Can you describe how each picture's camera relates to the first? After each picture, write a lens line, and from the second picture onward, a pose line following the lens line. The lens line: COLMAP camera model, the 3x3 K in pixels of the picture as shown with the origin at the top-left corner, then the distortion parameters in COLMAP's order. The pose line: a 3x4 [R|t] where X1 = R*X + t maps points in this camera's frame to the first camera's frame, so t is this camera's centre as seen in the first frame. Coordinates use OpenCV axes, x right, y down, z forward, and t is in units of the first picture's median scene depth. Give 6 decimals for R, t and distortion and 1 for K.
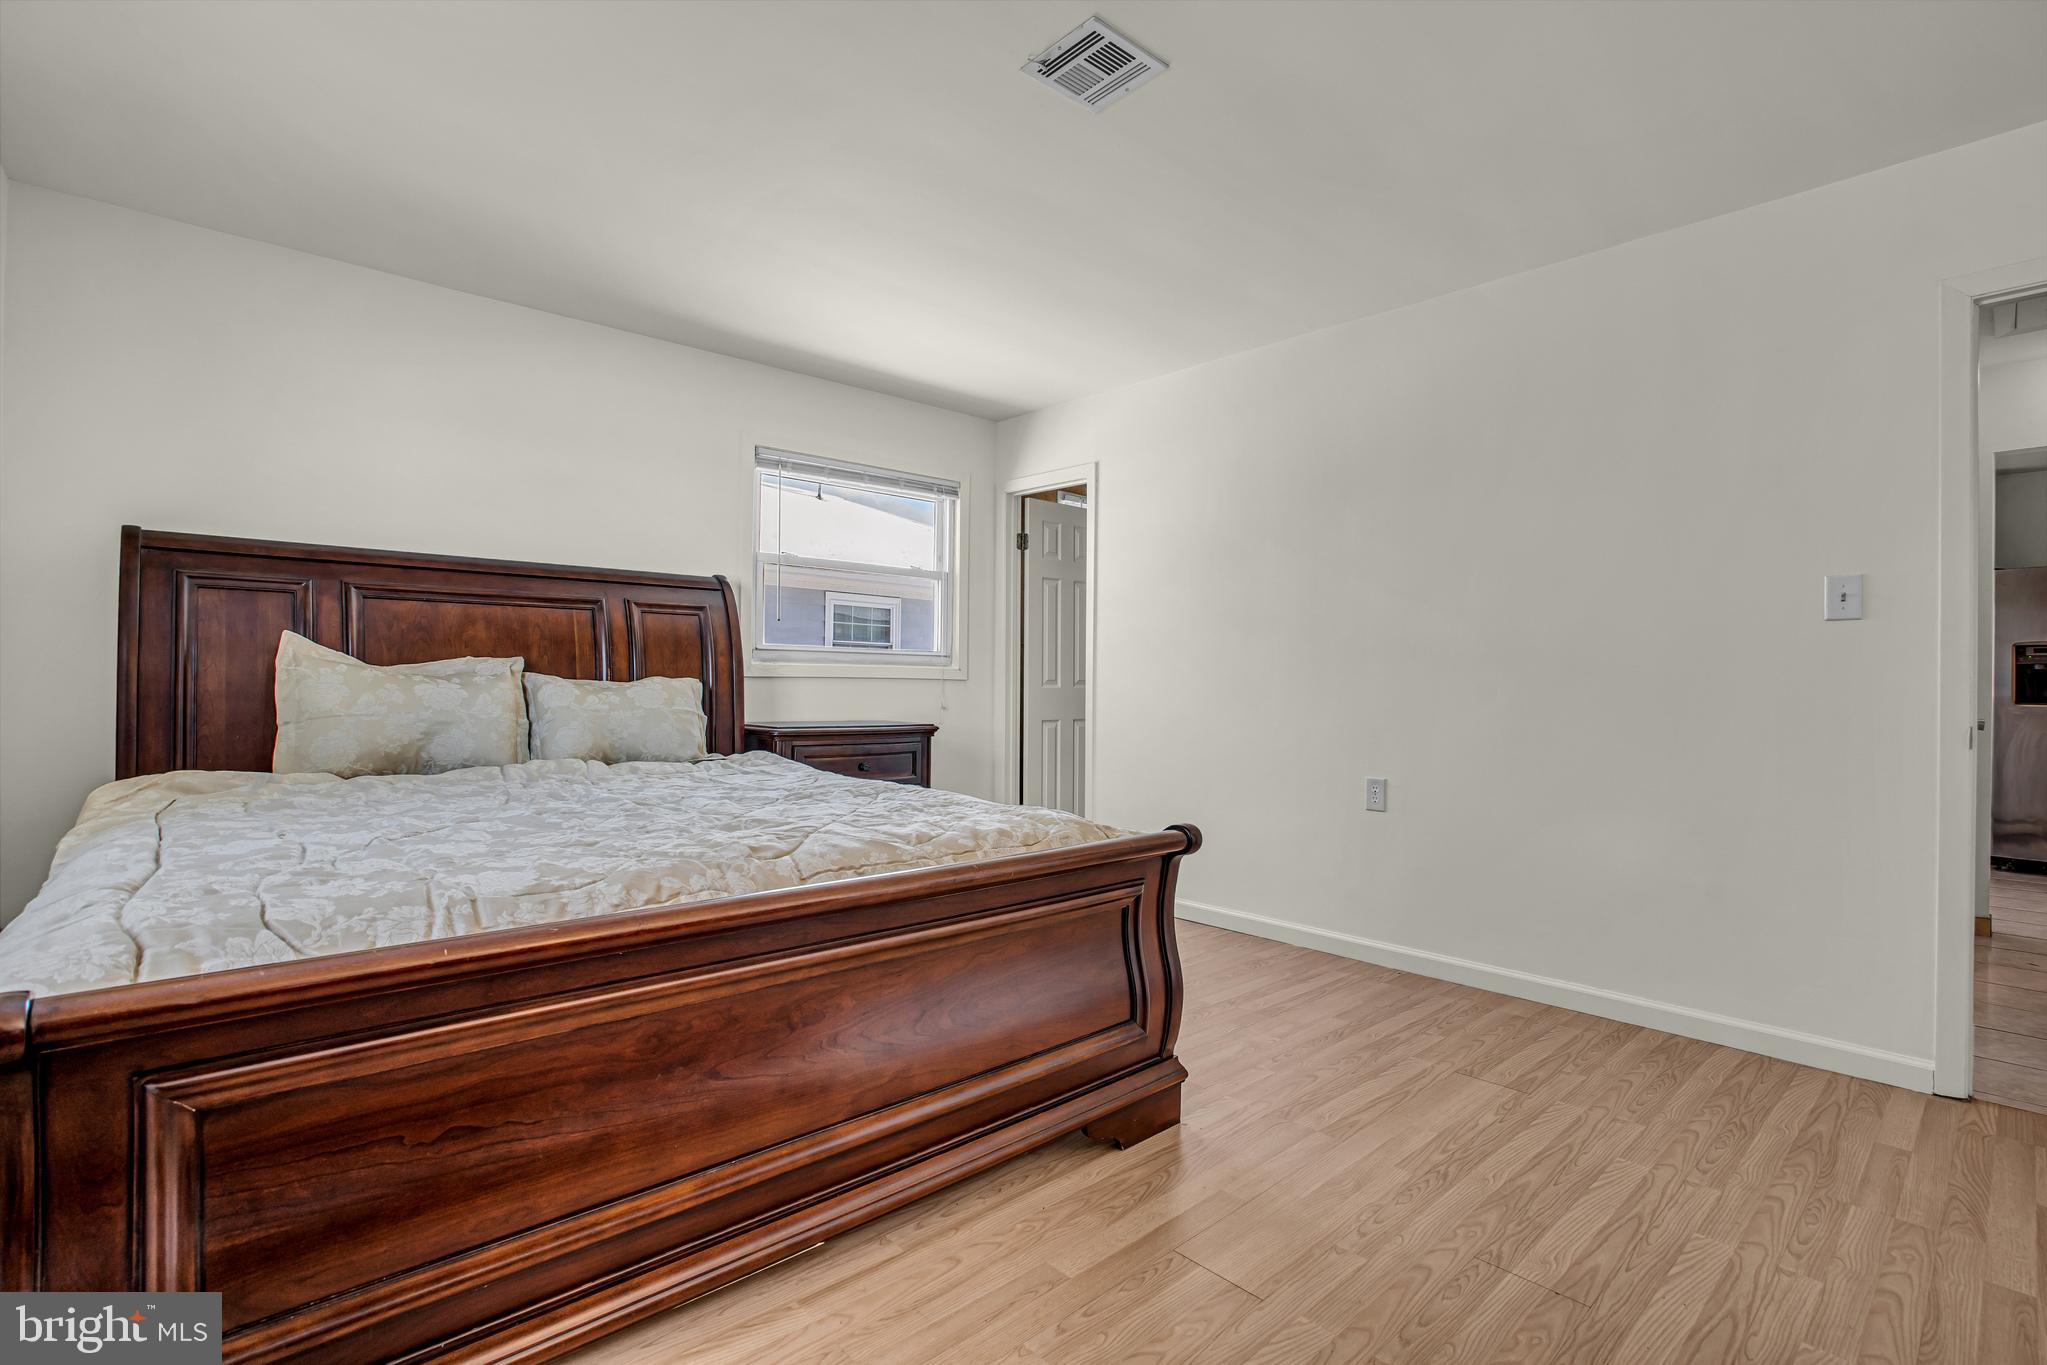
lens RADIAL K [[942.5, 0, 1027.0], [0, 942.5, 677.0], [0, 0, 1]] dist [-0.005964, -0.000399]
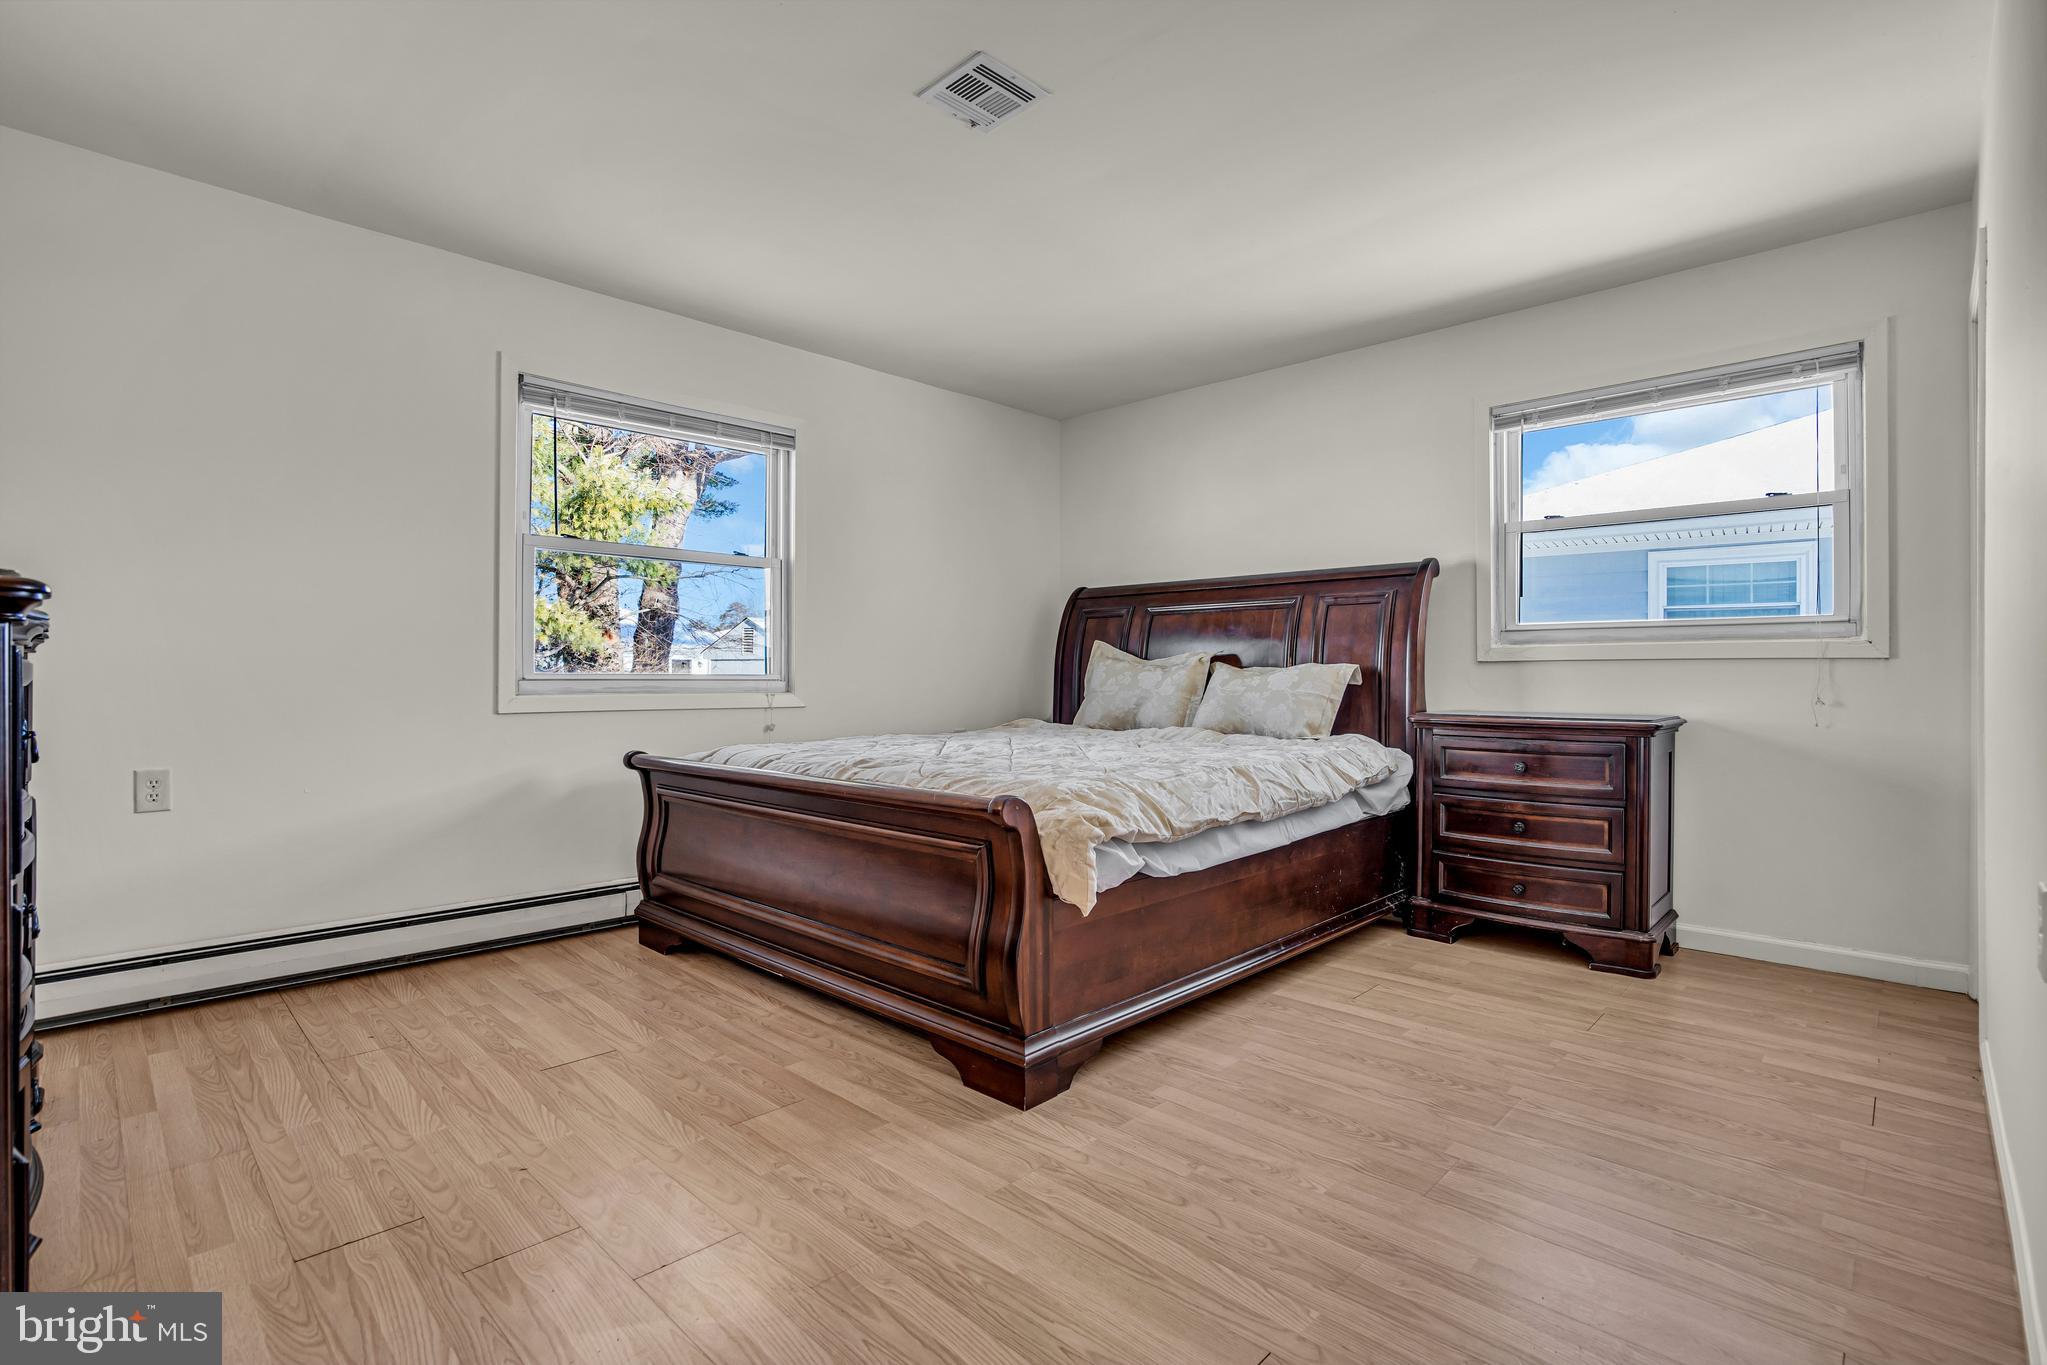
lens RADIAL K [[942.5, 0, 1062.2], [0, 942.5, 698.0], [0, 0, 1]] dist [-0.005964, -0.000399]
pose [[0.096051, 0.007440, -0.995349, 0.840605], [0.004378, 0.999959, 0.007896, 0.036640], [0.995367, -0.005116, 0.096015, 0.718243]]
